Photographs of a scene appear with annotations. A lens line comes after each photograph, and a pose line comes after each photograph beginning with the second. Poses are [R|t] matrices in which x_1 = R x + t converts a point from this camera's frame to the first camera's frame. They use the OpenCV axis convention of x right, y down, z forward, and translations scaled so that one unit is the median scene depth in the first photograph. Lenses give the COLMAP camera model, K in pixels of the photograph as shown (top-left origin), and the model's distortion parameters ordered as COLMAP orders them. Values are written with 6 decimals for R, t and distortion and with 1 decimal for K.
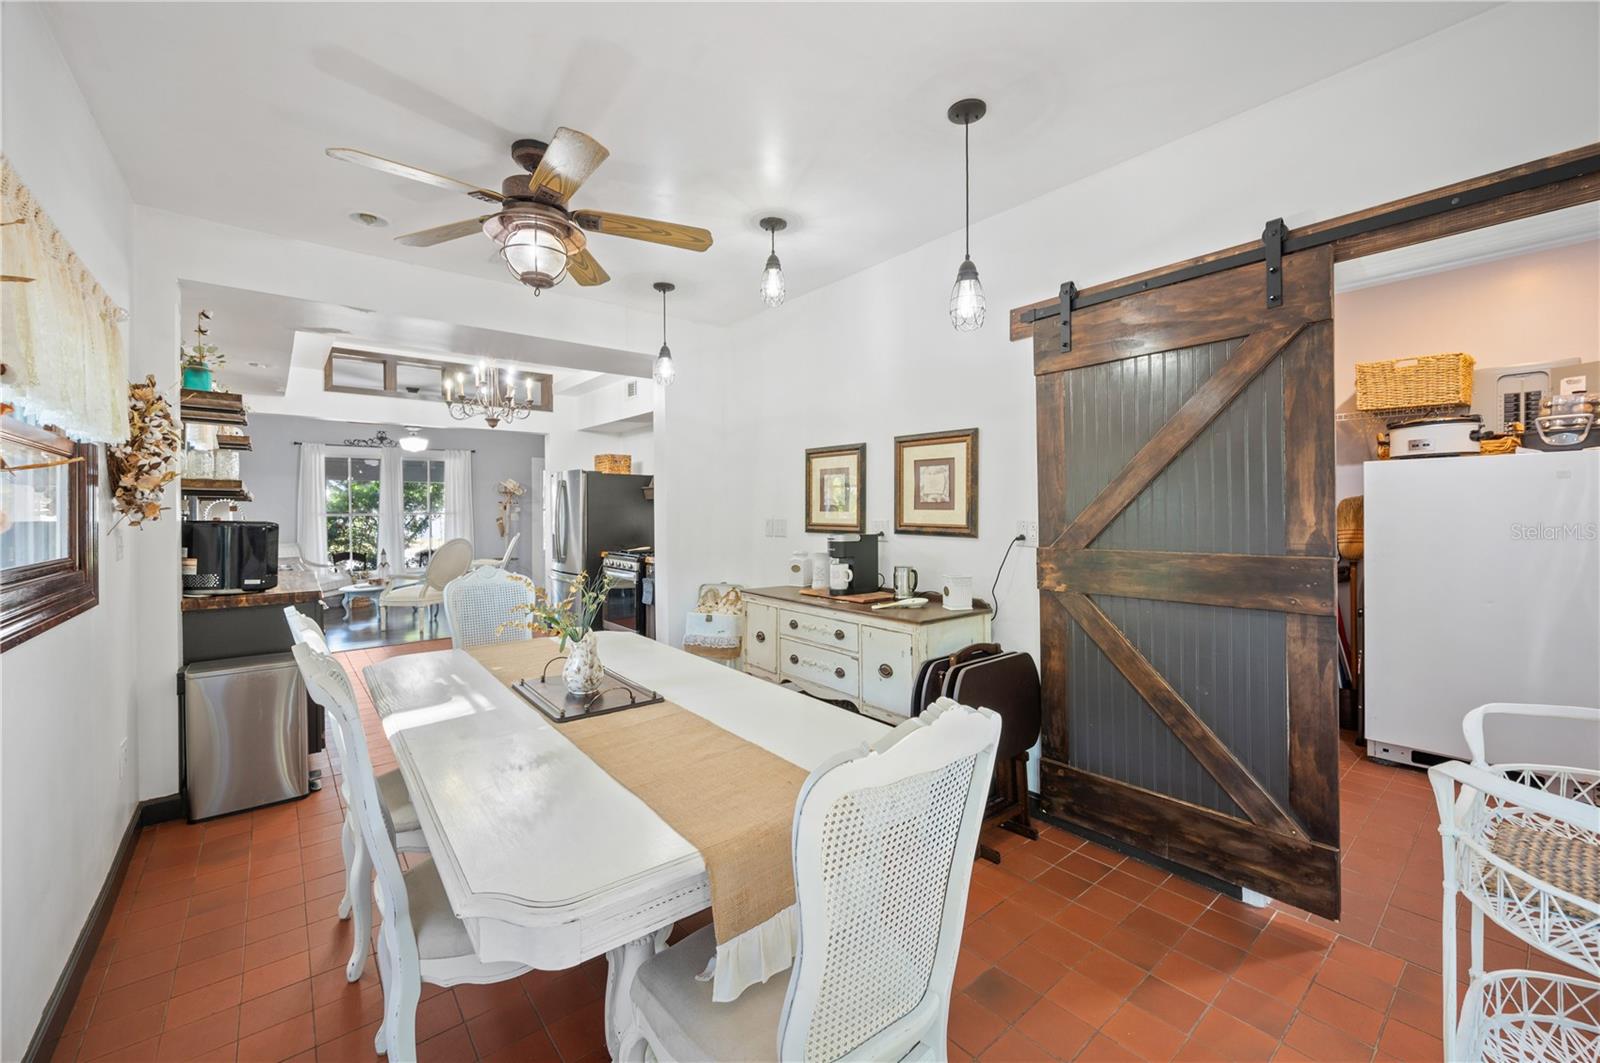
lens RADIAL K [[637.9, 0, 803.9], [0, 637.9, 515.2], [0, 0, 1]] dist [-0.000820, 0.000258]
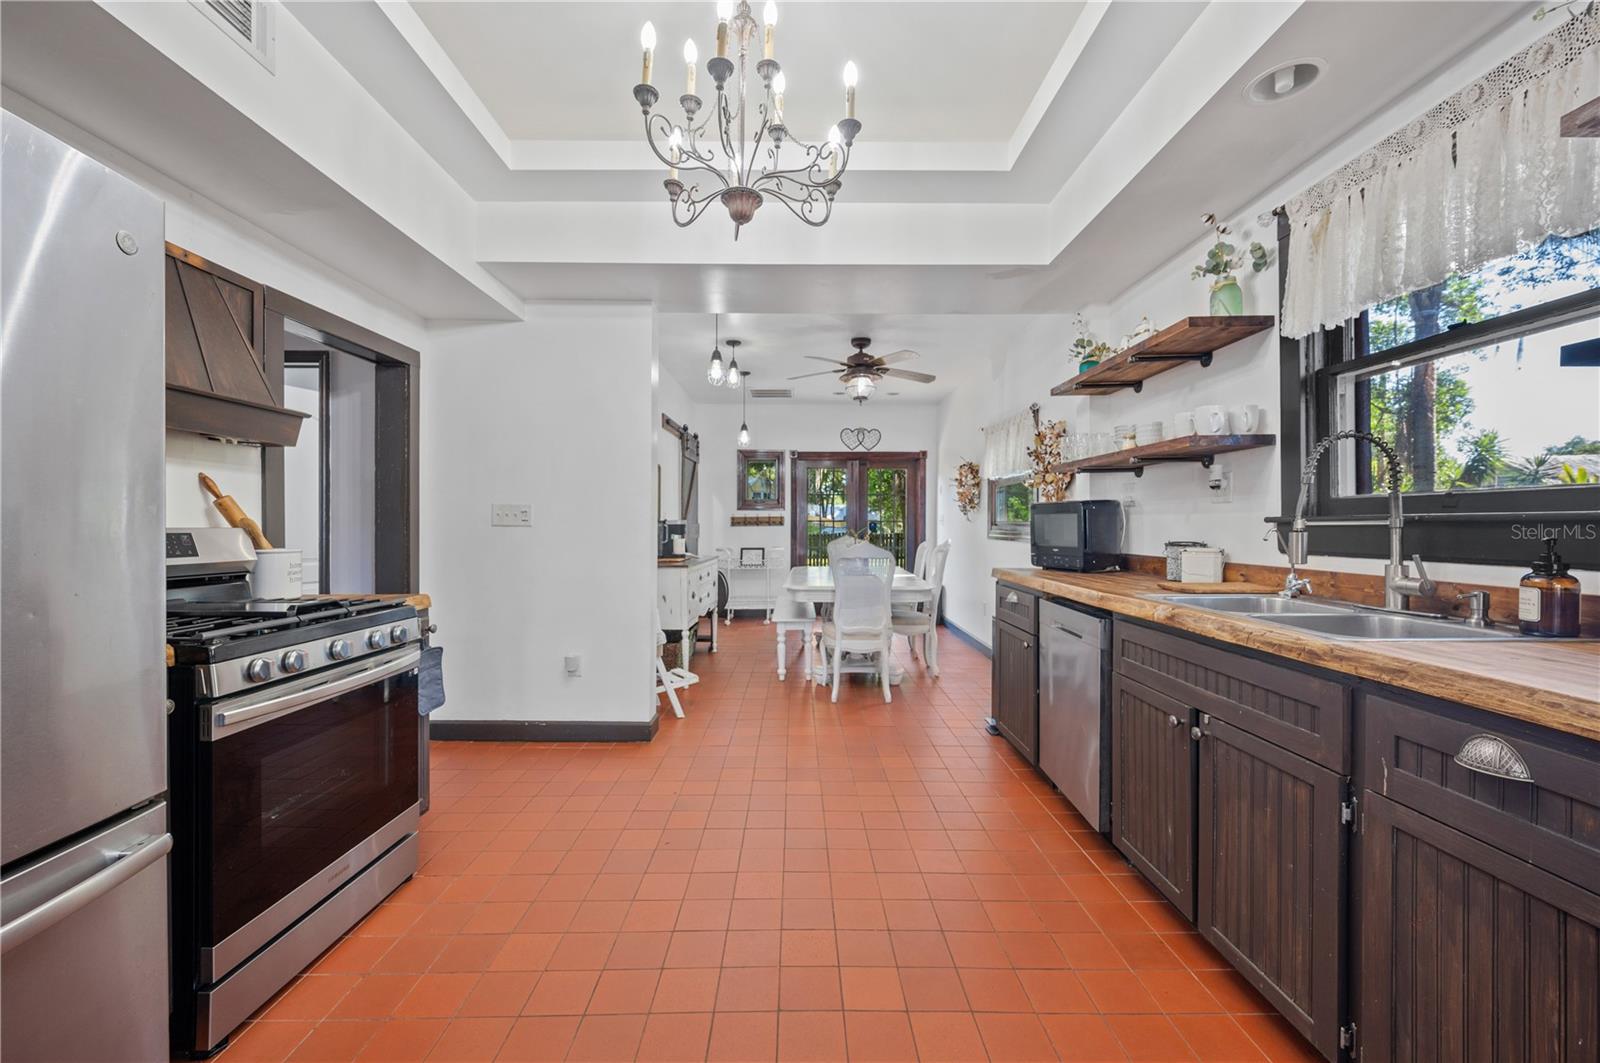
lens RADIAL K [[637.9, 0, 795.1], [0, 637.9, 531.1], [0, 0, 1]] dist [-0.000820, 0.000258]
pose [[-0.761925, 0.000165, 0.647666, -0.479450], [0.009383, 0.999898, 0.010784, 0.016516], [-0.647598, 0.014293, -0.761848, 0.818669]]
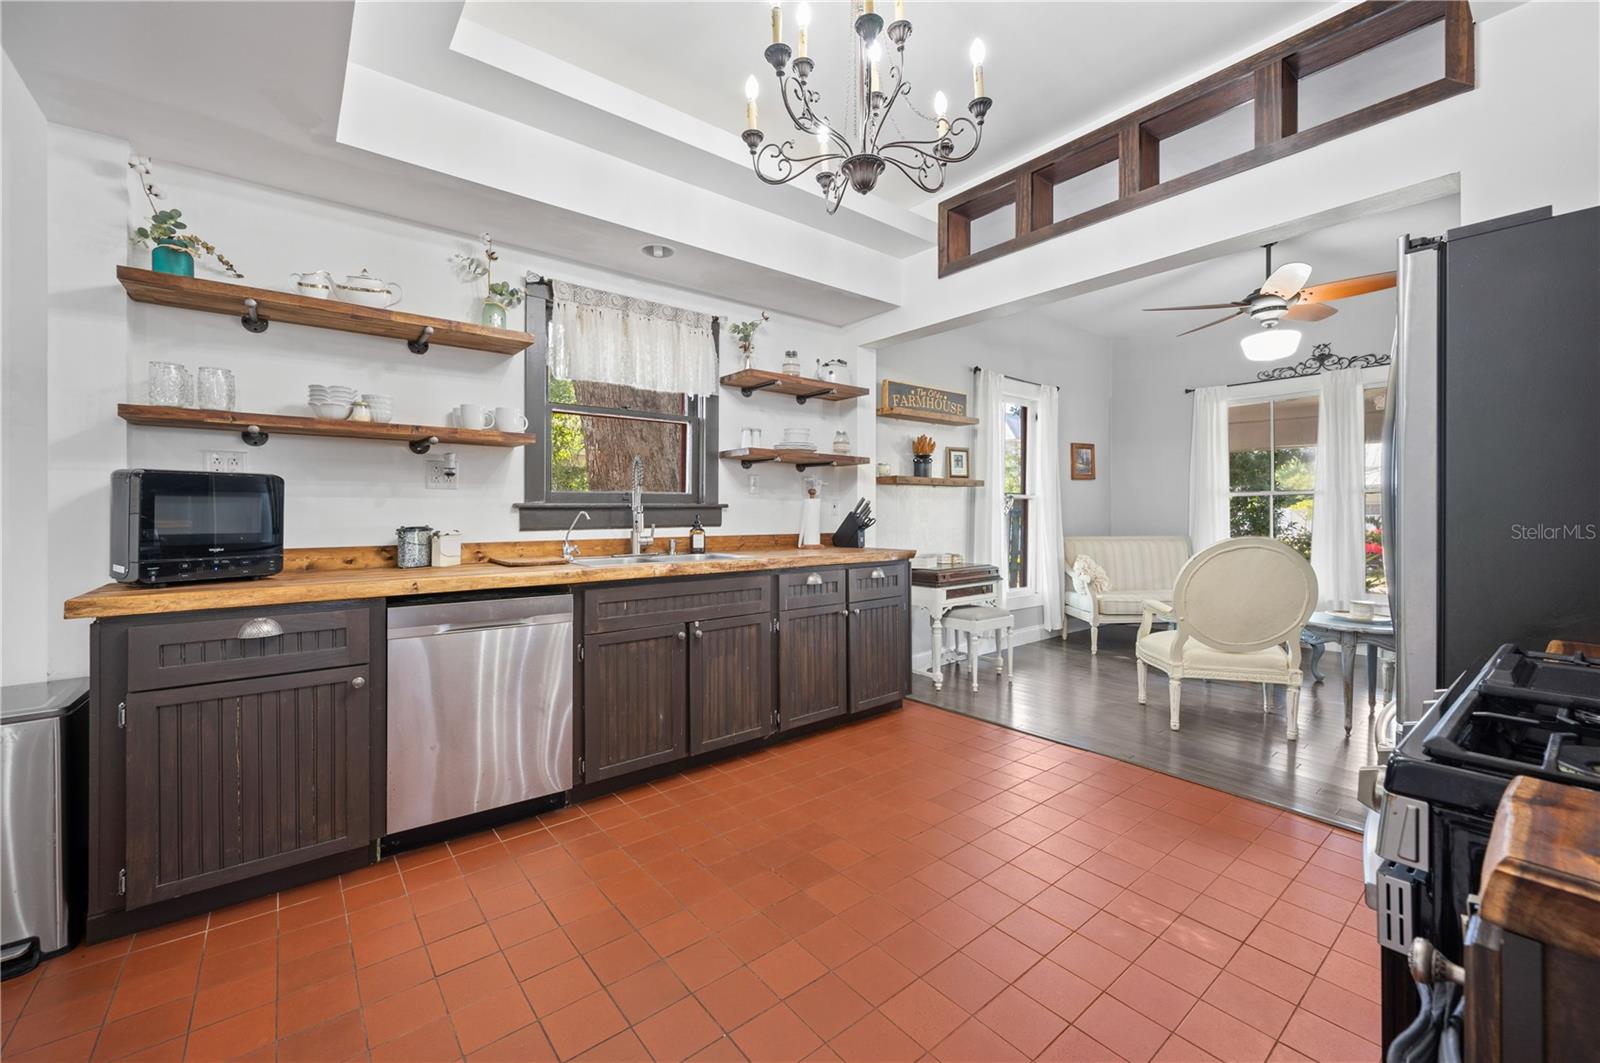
lens RADIAL K [[637.9, 0, 797.5], [0, 637.9, 509.0], [0, 0, 1]] dist [-0.000820, 0.000258]
pose [[-0.025516, 0.003774, -0.999667, -0.102028], [-0.006097, 0.999974, 0.003930, 0.016091], [0.999656, 0.006195, -0.025492, 0.641136]]
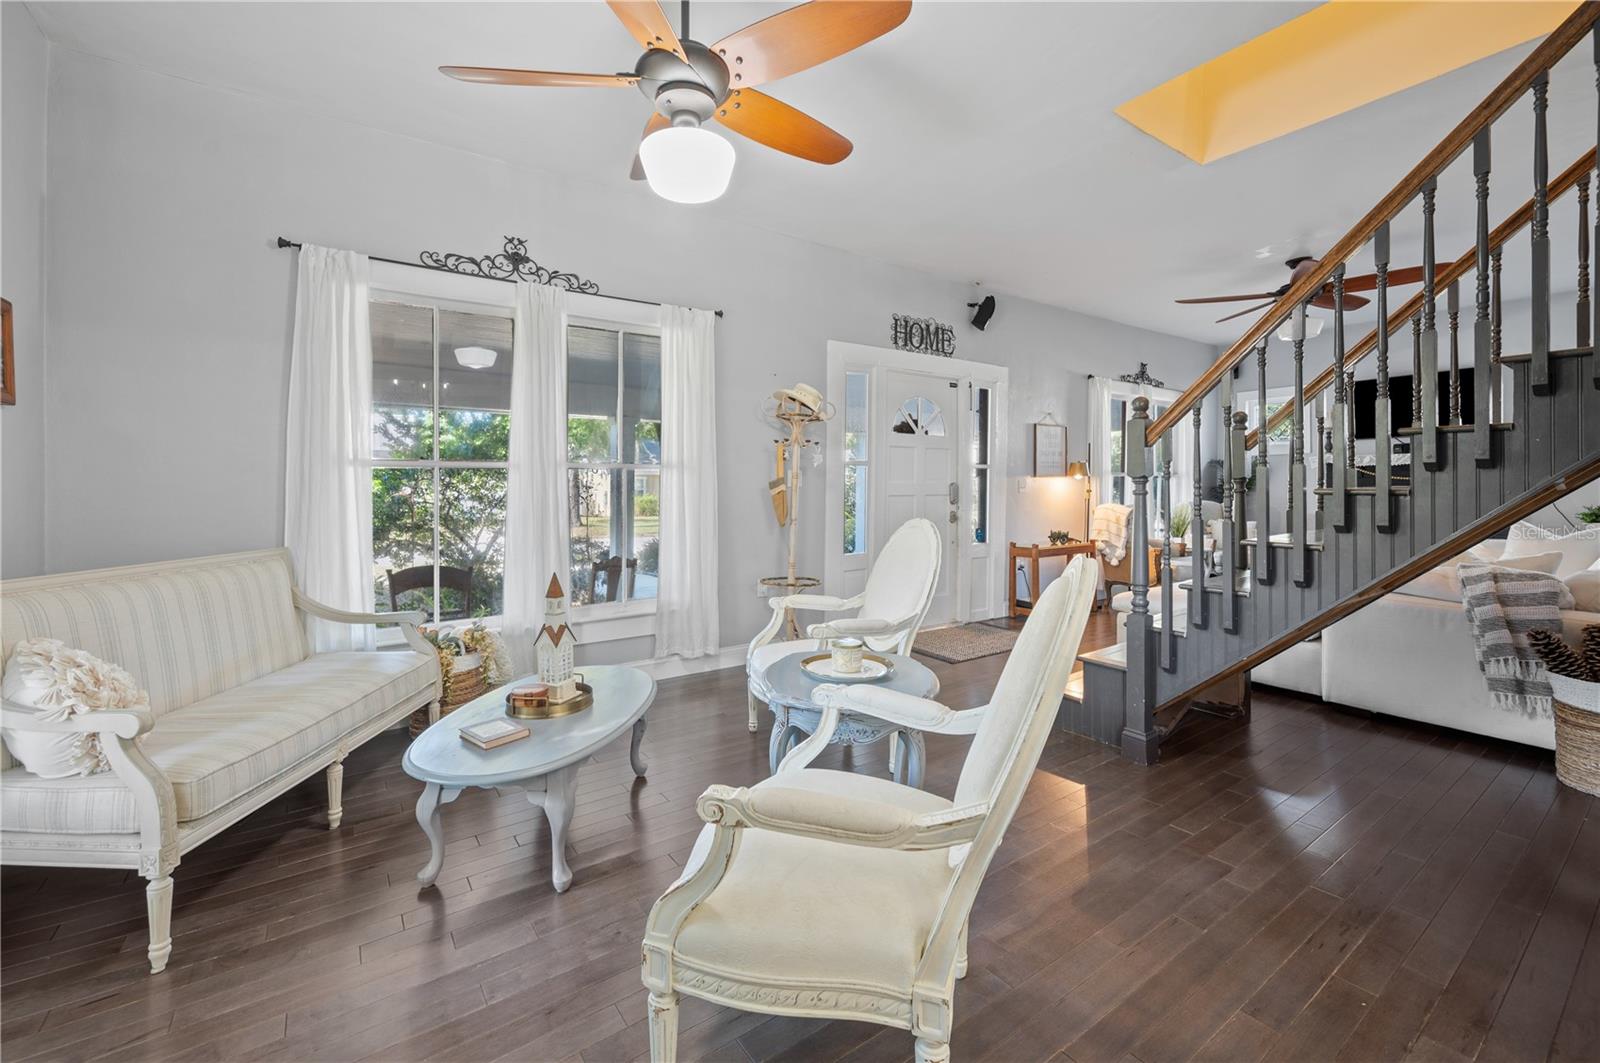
lens RADIAL K [[663.8, 0, 788.7], [0, 663.8, 486.7], [0, 0, 1]] dist [0.003097, -0.000132]
pose [[0.994838, 0.000681, -0.101471, -0.541674], [-0.001918, 0.999925, -0.012097, 0.017647], [0.101455, 0.012229, 0.994765, 0.739243]]
